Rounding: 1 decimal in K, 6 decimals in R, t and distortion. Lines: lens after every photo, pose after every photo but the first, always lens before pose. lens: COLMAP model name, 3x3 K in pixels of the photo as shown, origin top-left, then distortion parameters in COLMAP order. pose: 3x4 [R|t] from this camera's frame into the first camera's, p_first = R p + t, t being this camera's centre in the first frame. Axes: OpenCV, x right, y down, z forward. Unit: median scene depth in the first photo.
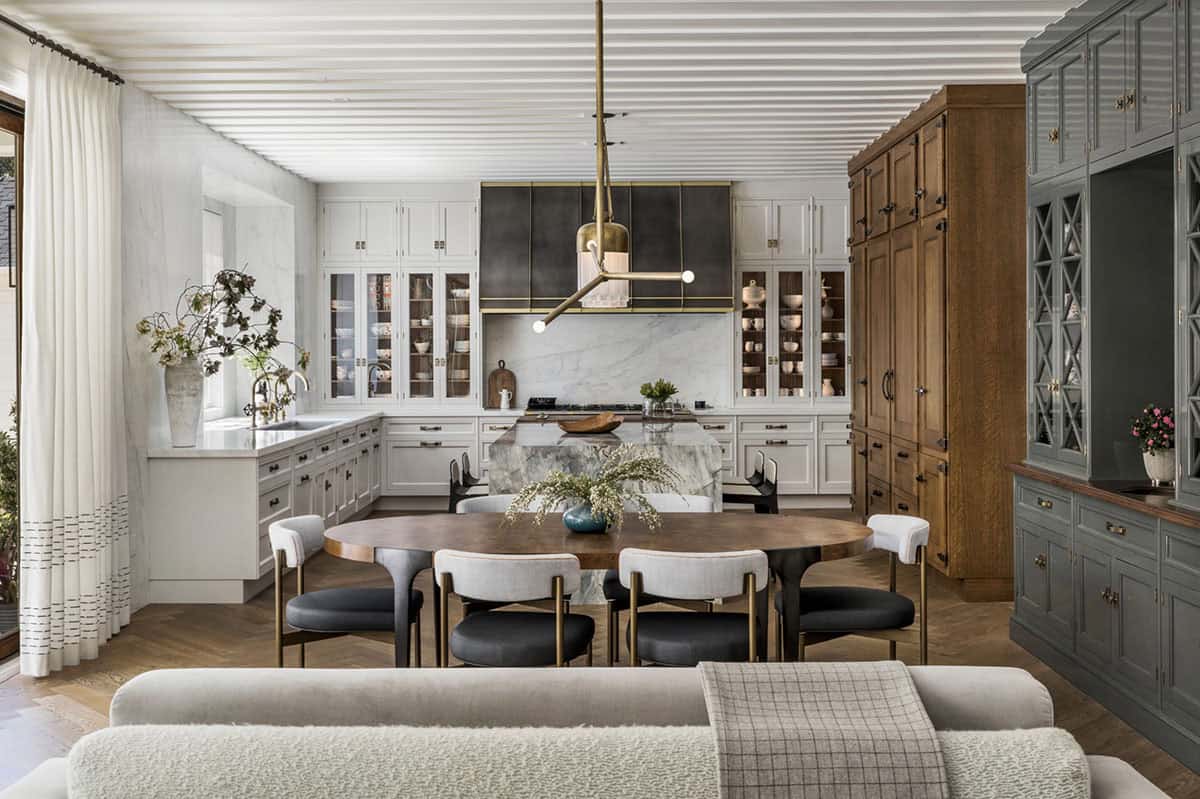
lens RADIAL K [[1287.0, 0, 600.0], [0, 1287.0, 399.5], [0, 0, 1]] dist [0.006629, 0.005993]
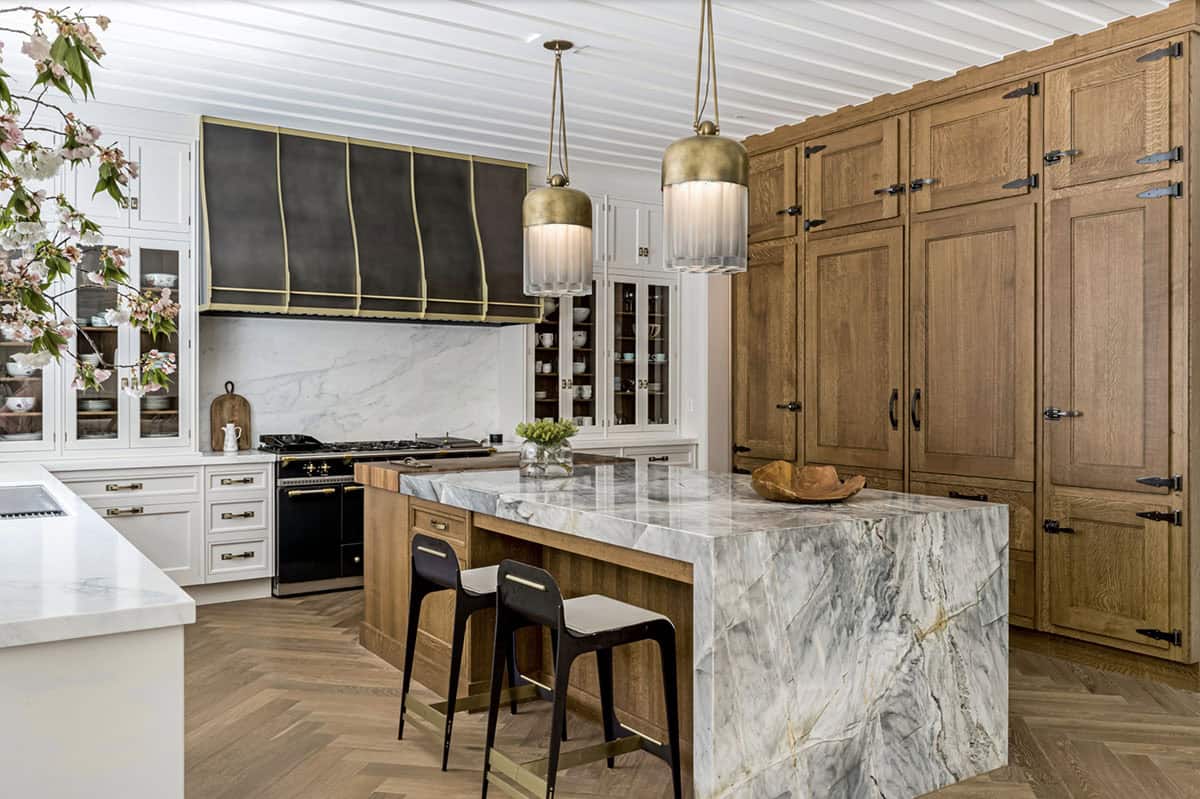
lens RADIAL K [[988.1, 0, 617.2], [0, 988.1, 399.1], [0, 0, 1]] dist [0.010235, 0.004081]
pose [[0.823725, -0.002301, 0.566985, -0.205593], [0.019341, 0.999524, -0.024043, -0.004386], [-0.566660, 0.030770, 0.823377, 0.452239]]
